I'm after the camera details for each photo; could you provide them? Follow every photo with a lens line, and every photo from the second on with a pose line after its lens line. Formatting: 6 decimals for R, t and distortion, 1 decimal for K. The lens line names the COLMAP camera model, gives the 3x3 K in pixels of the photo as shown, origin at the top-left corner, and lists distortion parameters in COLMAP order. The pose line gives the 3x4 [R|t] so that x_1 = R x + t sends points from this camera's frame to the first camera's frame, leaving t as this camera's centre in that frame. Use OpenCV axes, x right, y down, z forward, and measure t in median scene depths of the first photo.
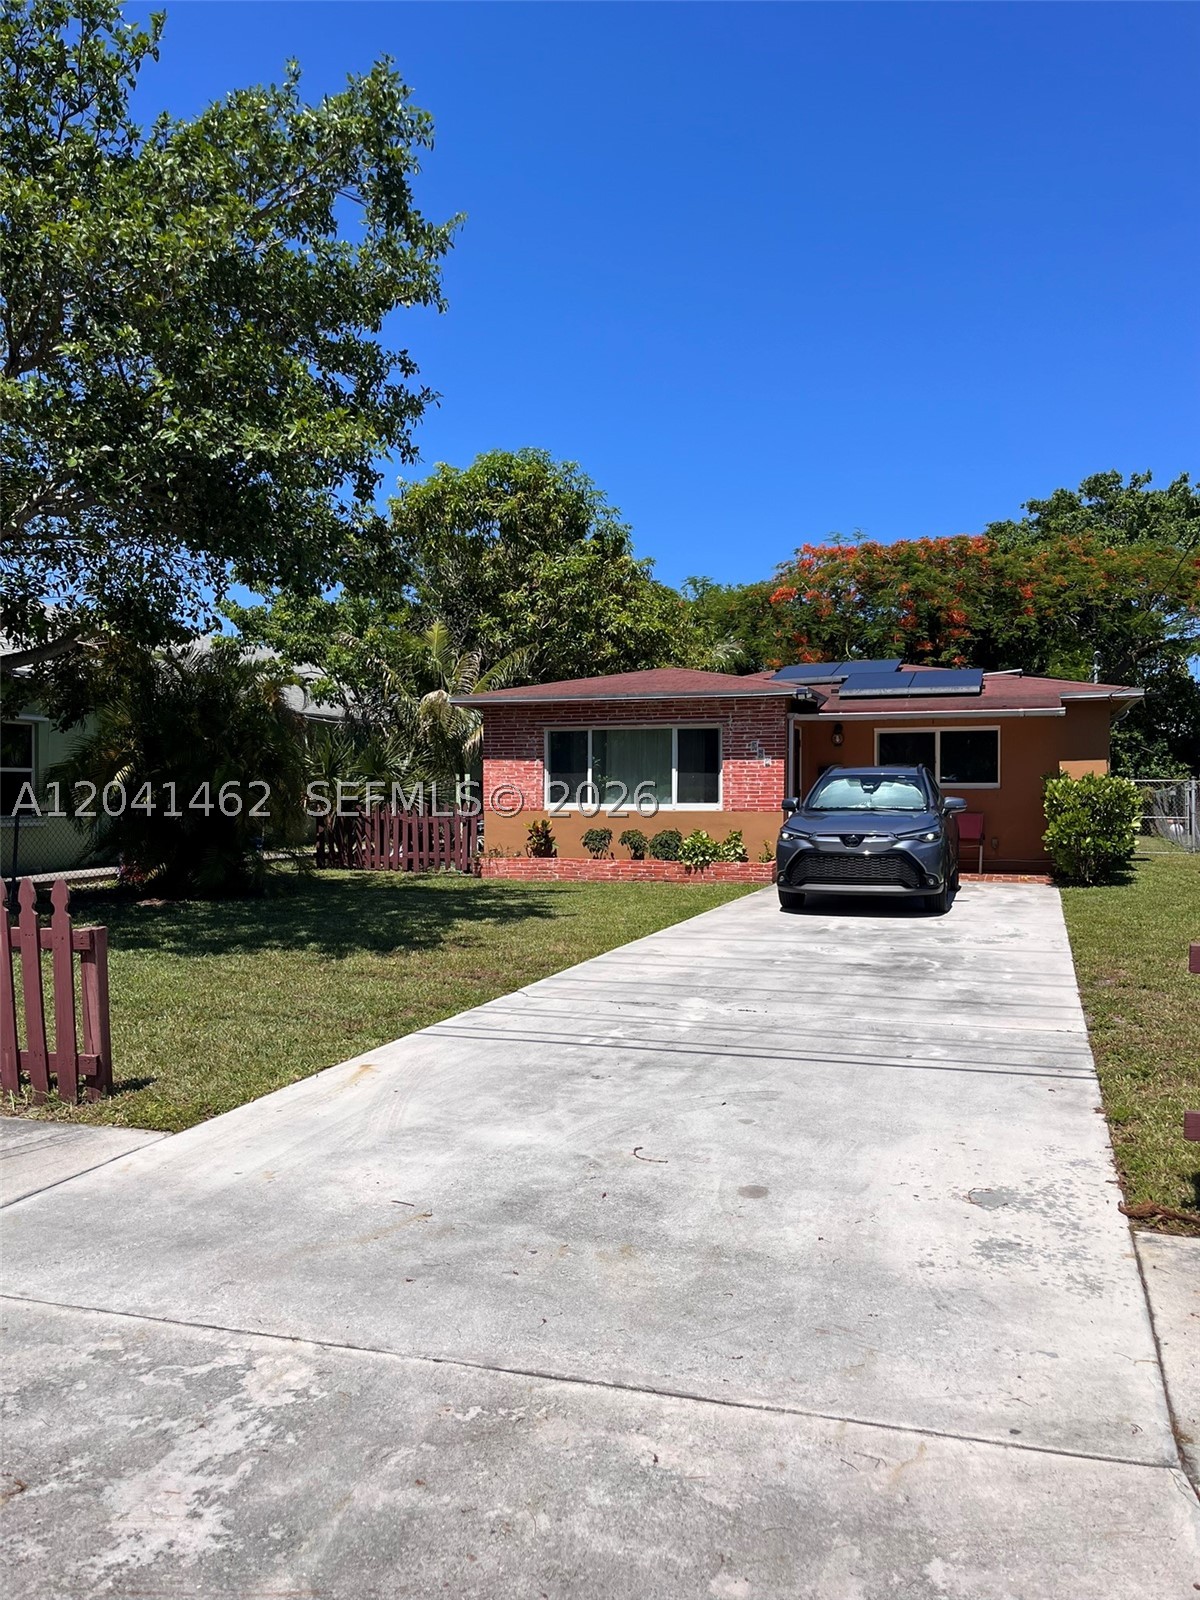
lens RADIAL K [[1216.0, 0, 591.7], [0, 1216.0, 811.6], [0, 0, 1]] dist [0.045829, -0.040609]
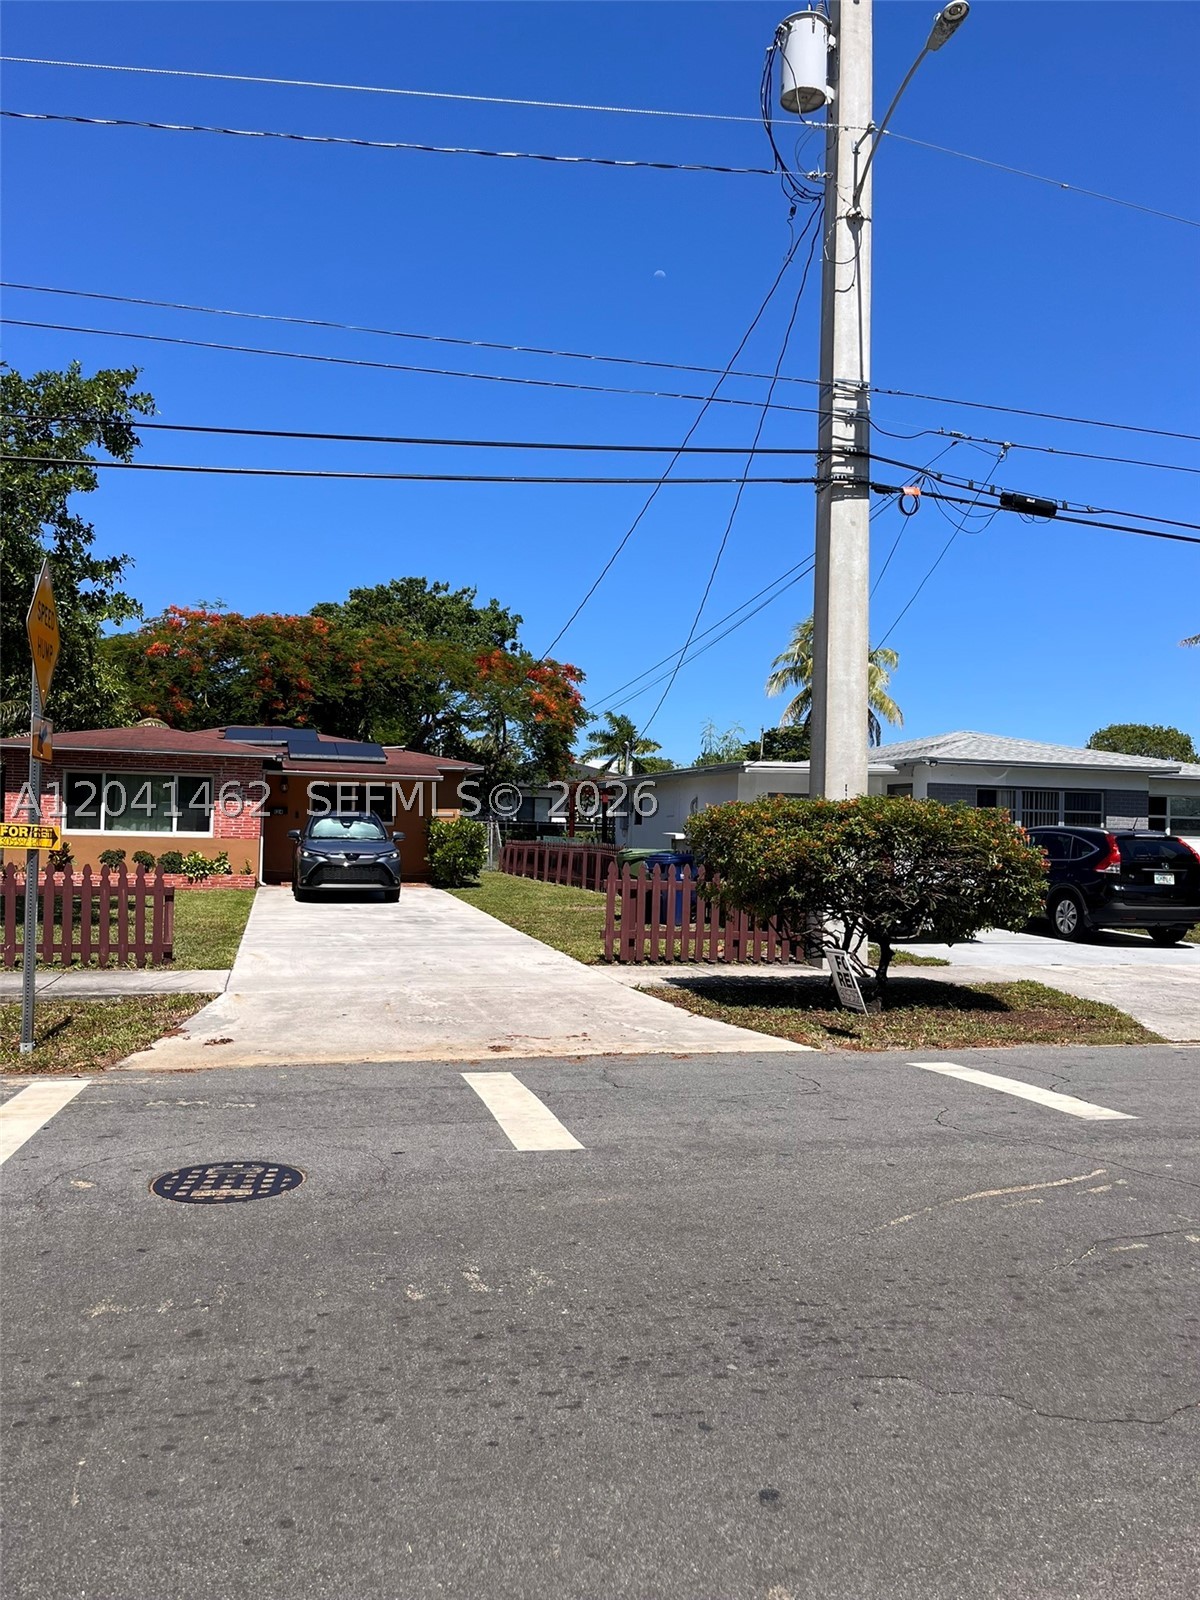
lens RADIAL K [[1202.2, 0, 595.9], [0, 1202.2, 819.1], [0, 0, 1]] dist [0.090268, -0.131426]
pose [[0.828883, 0.026818, 0.558779, -0.293930], [-0.016037, 0.999579, -0.024184, 0.004526], [-0.559192, 0.011084, 0.828964, -0.371612]]
